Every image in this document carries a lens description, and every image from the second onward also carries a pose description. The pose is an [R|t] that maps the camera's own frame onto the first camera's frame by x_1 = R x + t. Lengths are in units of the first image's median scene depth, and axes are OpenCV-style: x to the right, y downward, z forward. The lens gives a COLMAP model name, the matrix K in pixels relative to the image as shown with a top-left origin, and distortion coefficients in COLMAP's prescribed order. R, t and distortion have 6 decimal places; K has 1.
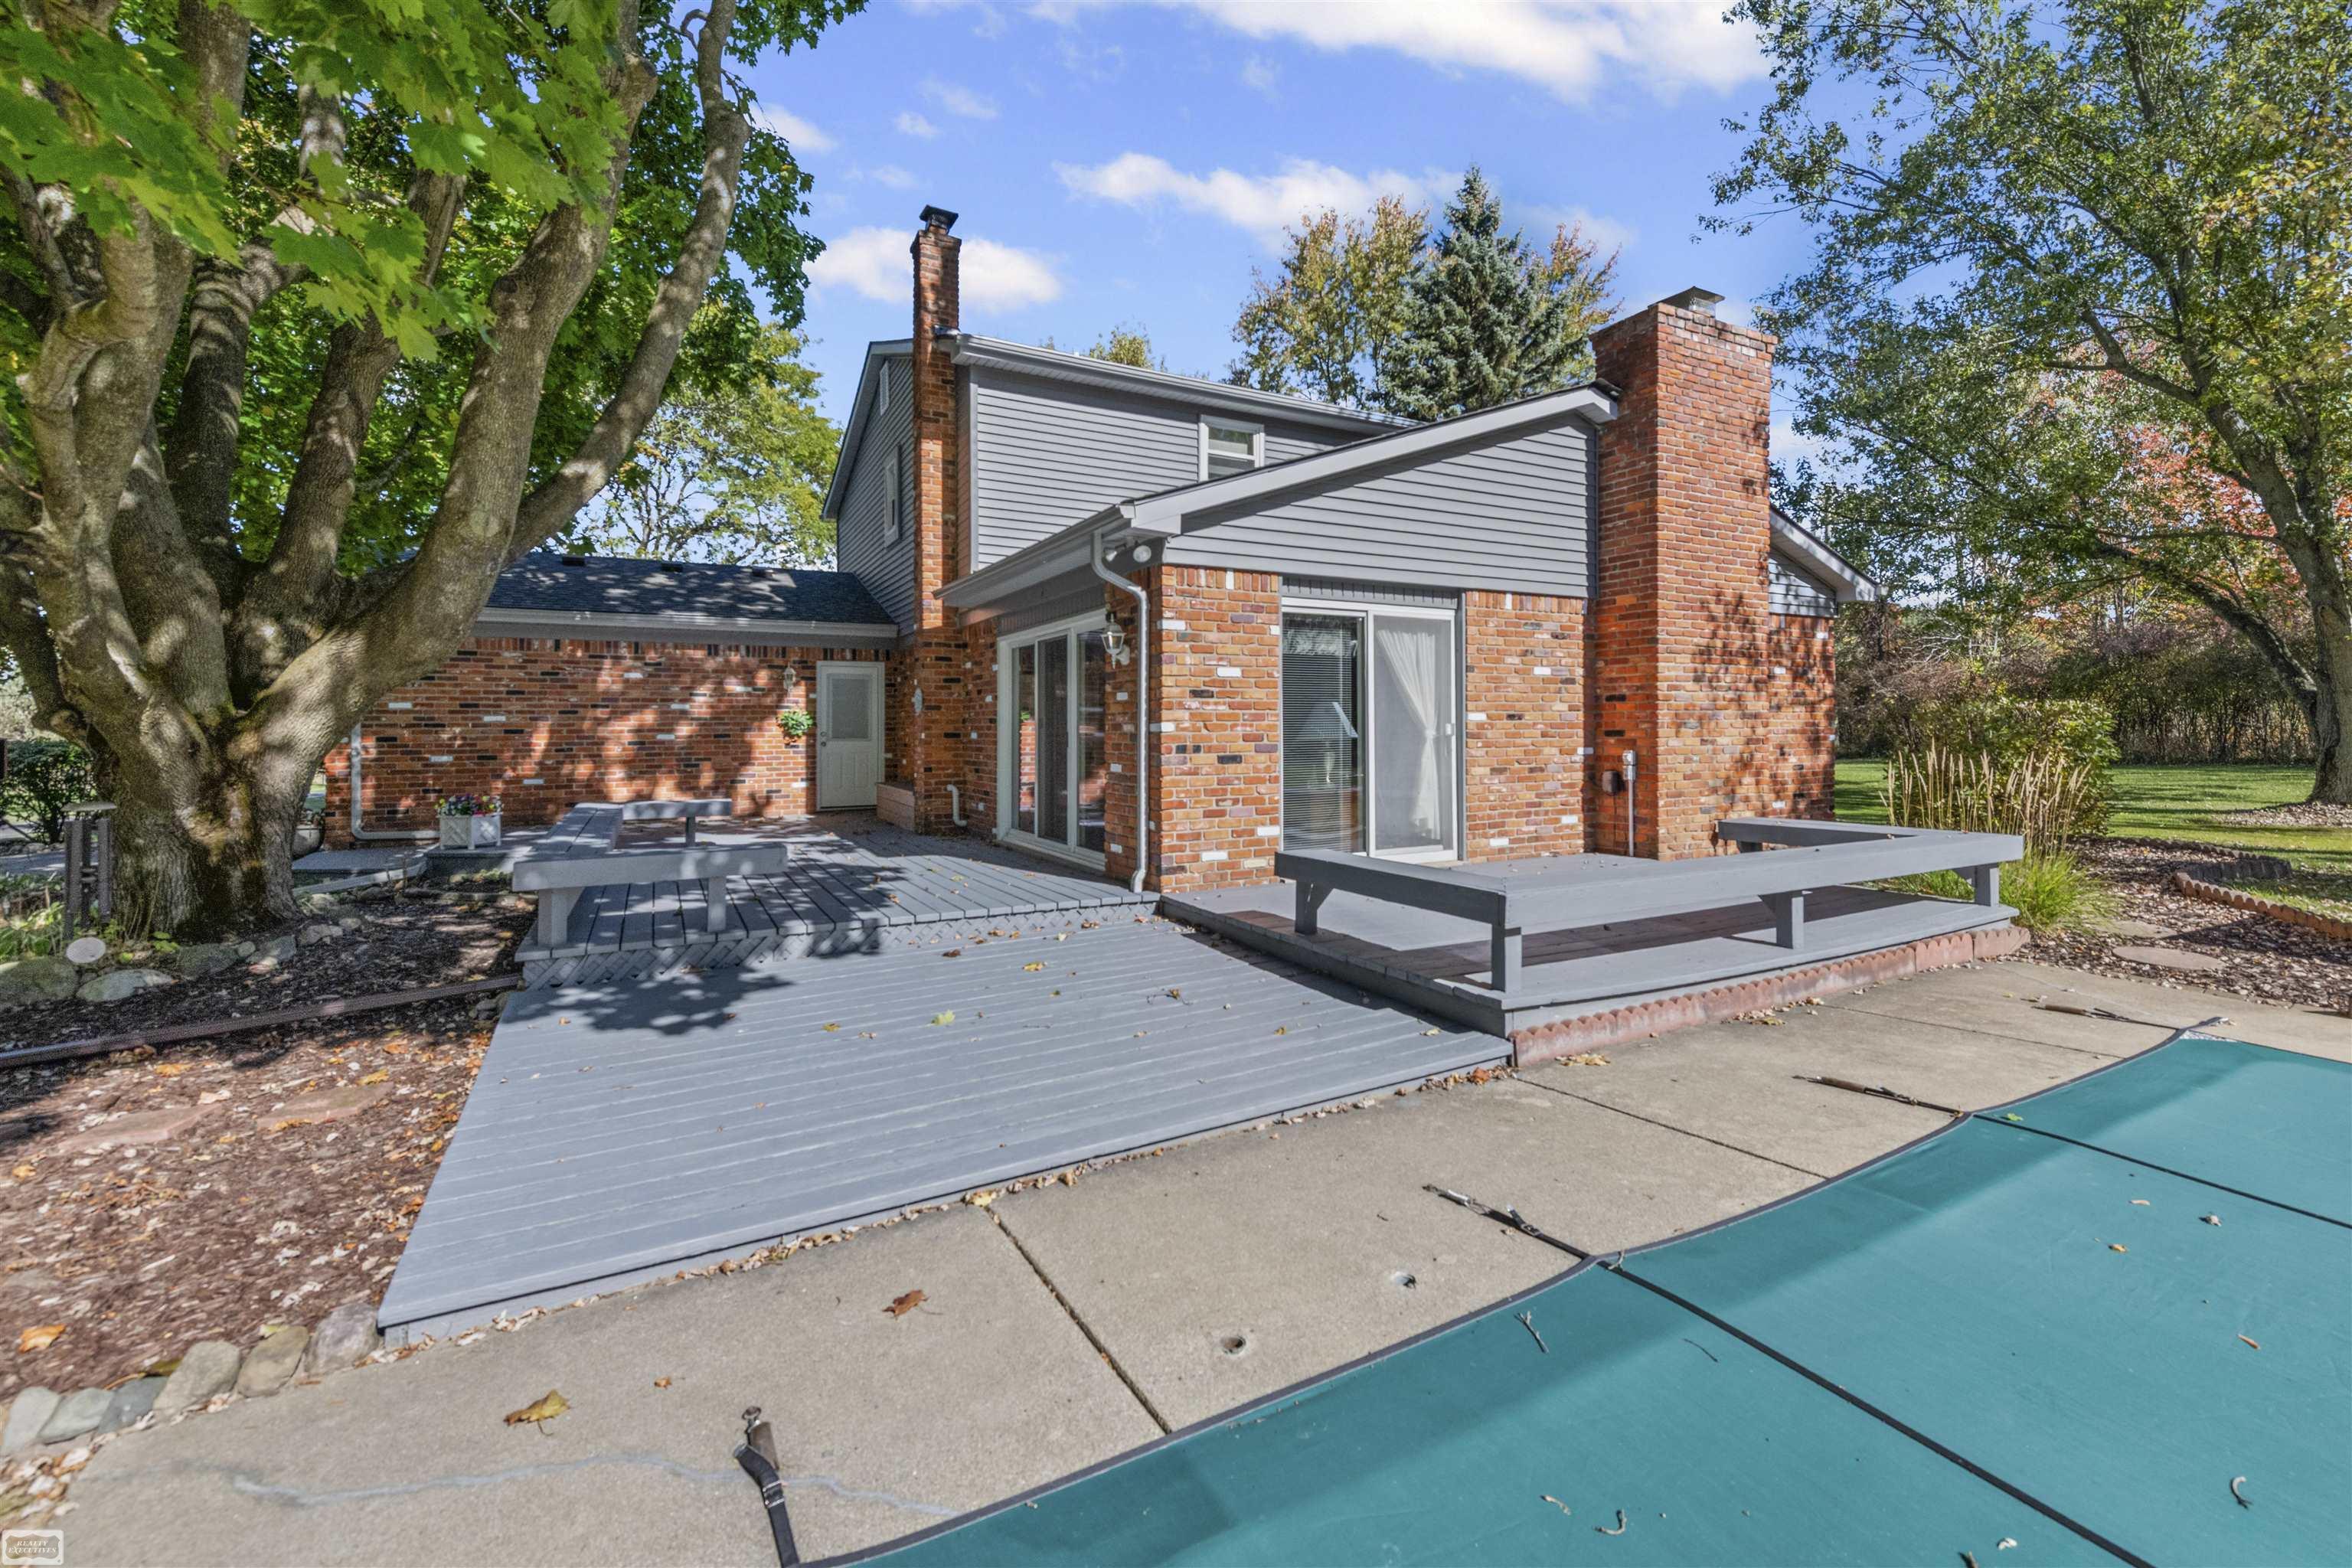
lens RADIAL K [[1025.3, 0, 1228.2], [0, 1025.3, 731.9], [0, 0, 1]] dist [0.000734, 0.000004]
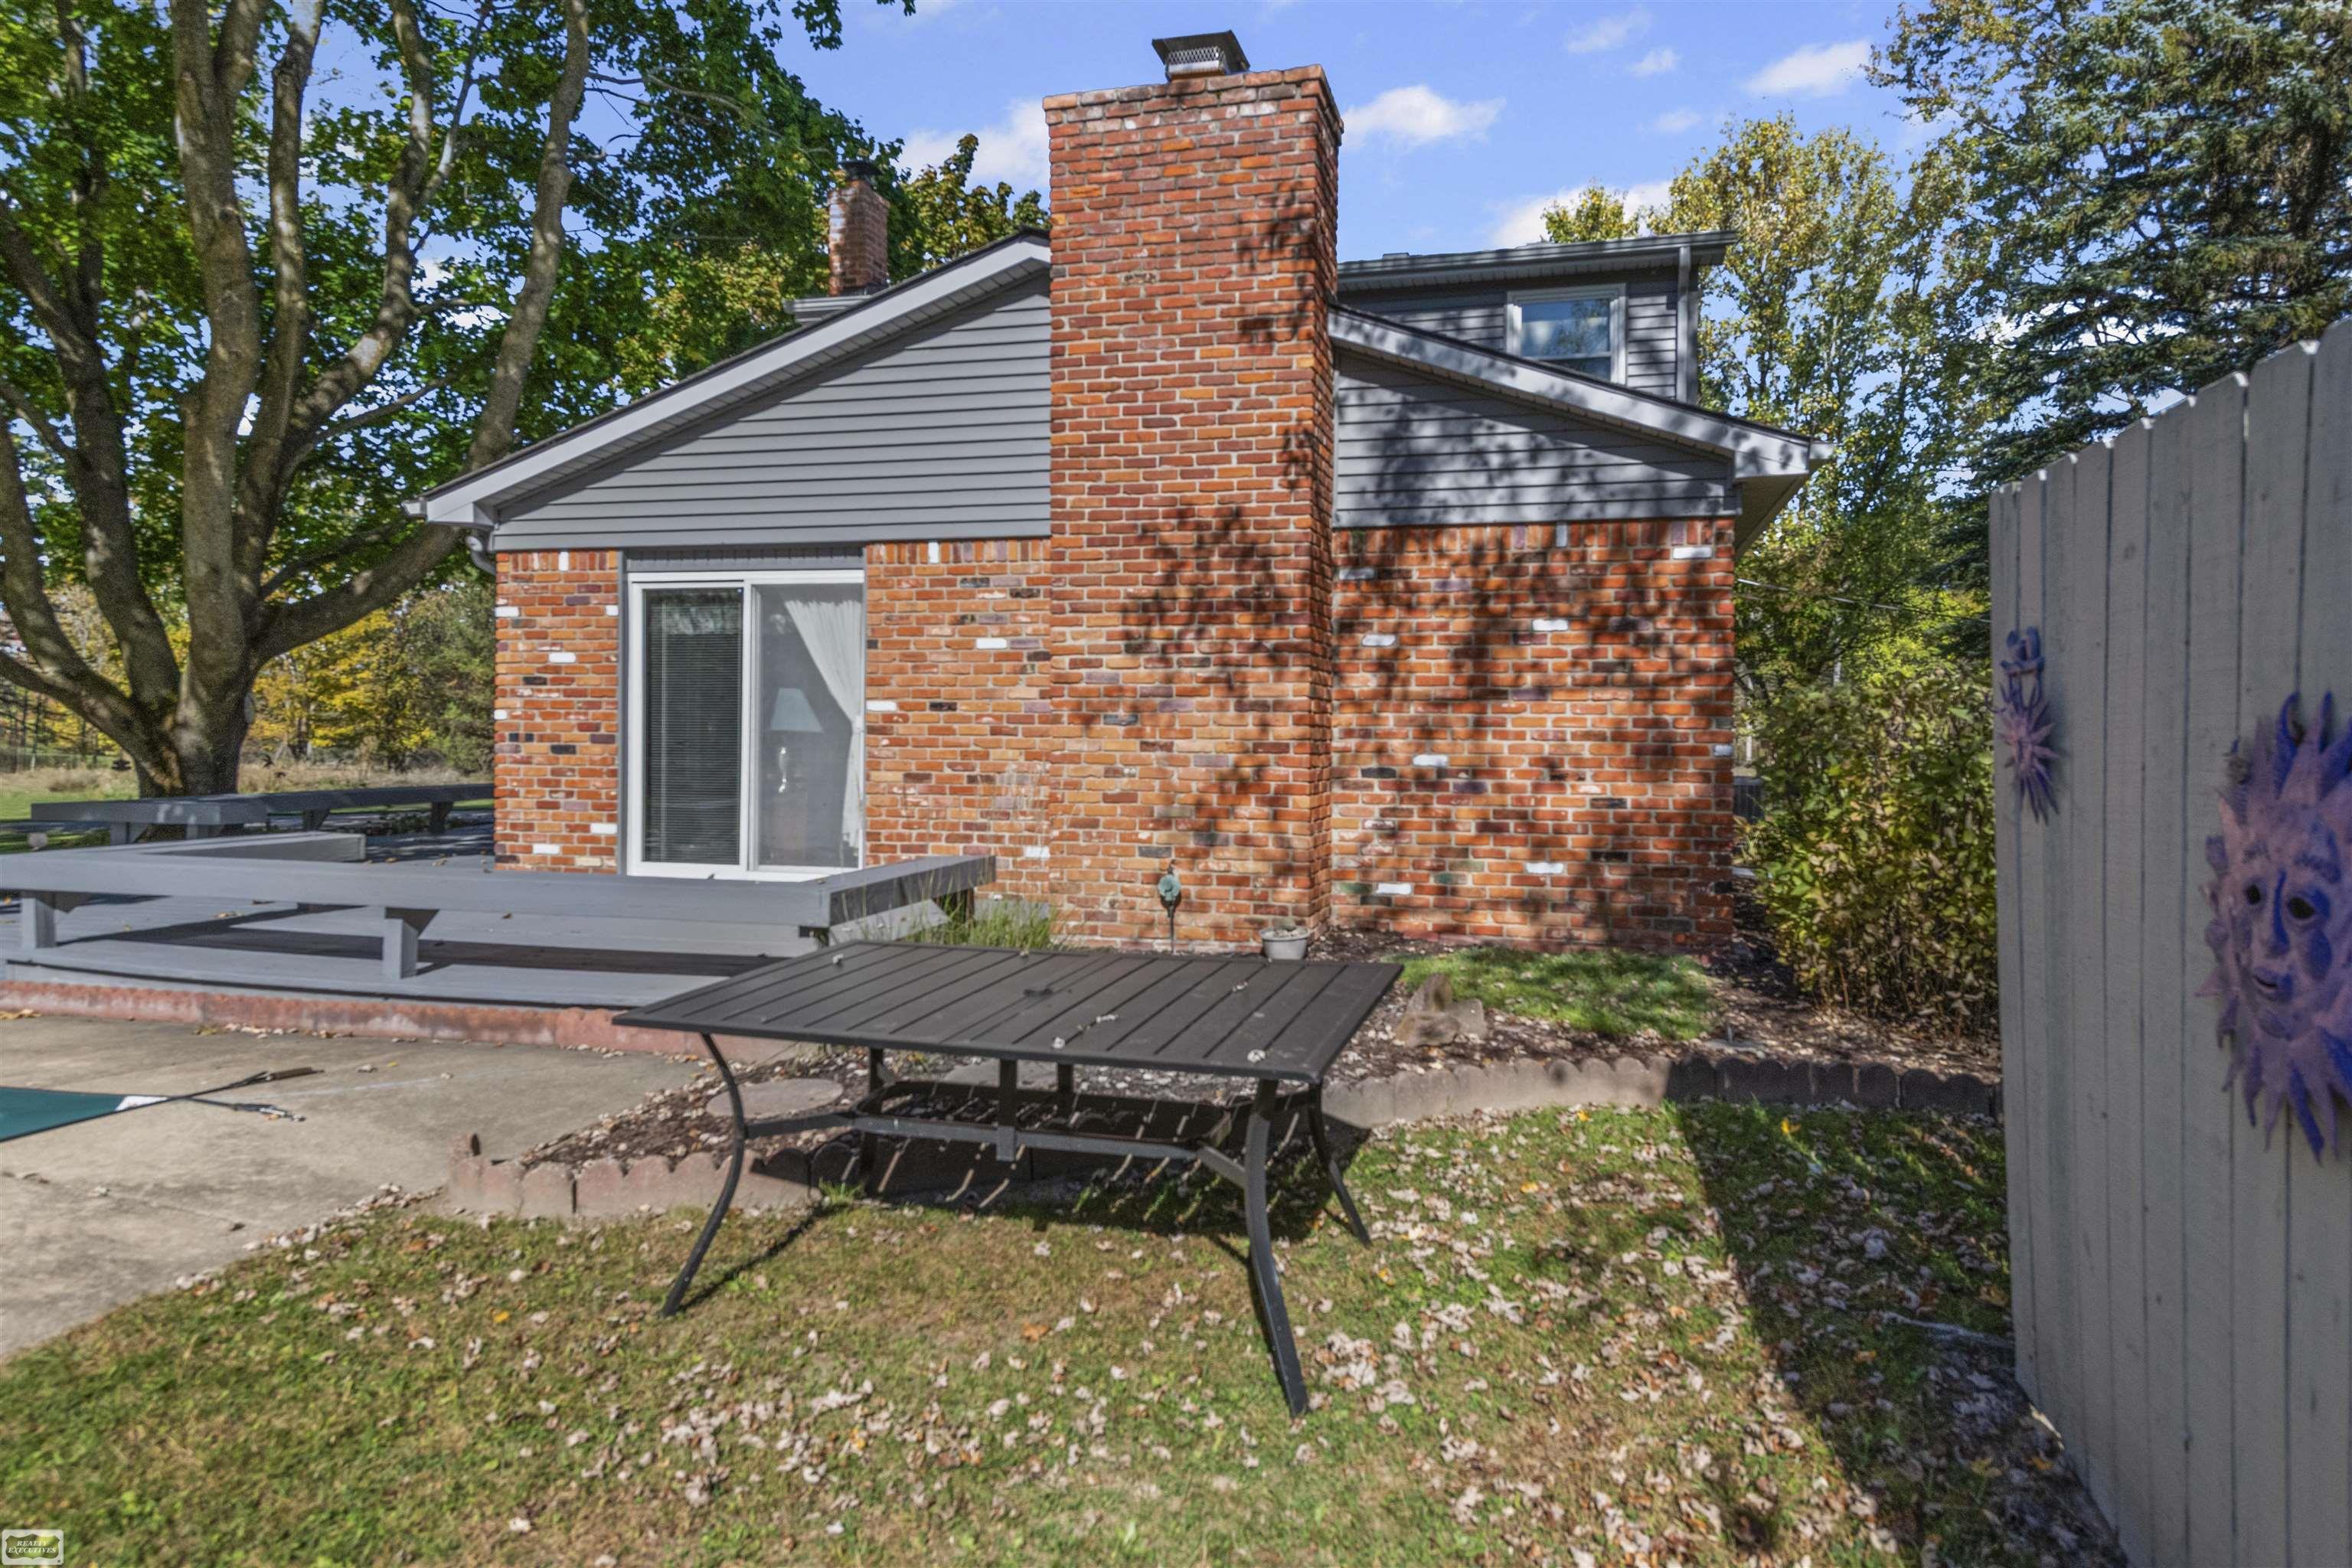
lens RADIAL K [[1386.2, 0, 1166.4], [0, 1386.2, 735.7], [0, 0, 1]] dist [0.042274, -0.001031]
pose [[0.714854, 0.015687, -0.699098, 1.065293], [-0.014508, 0.999866, 0.007601, -0.003186], [0.699124, 0.004709, 0.714985, 0.377434]]
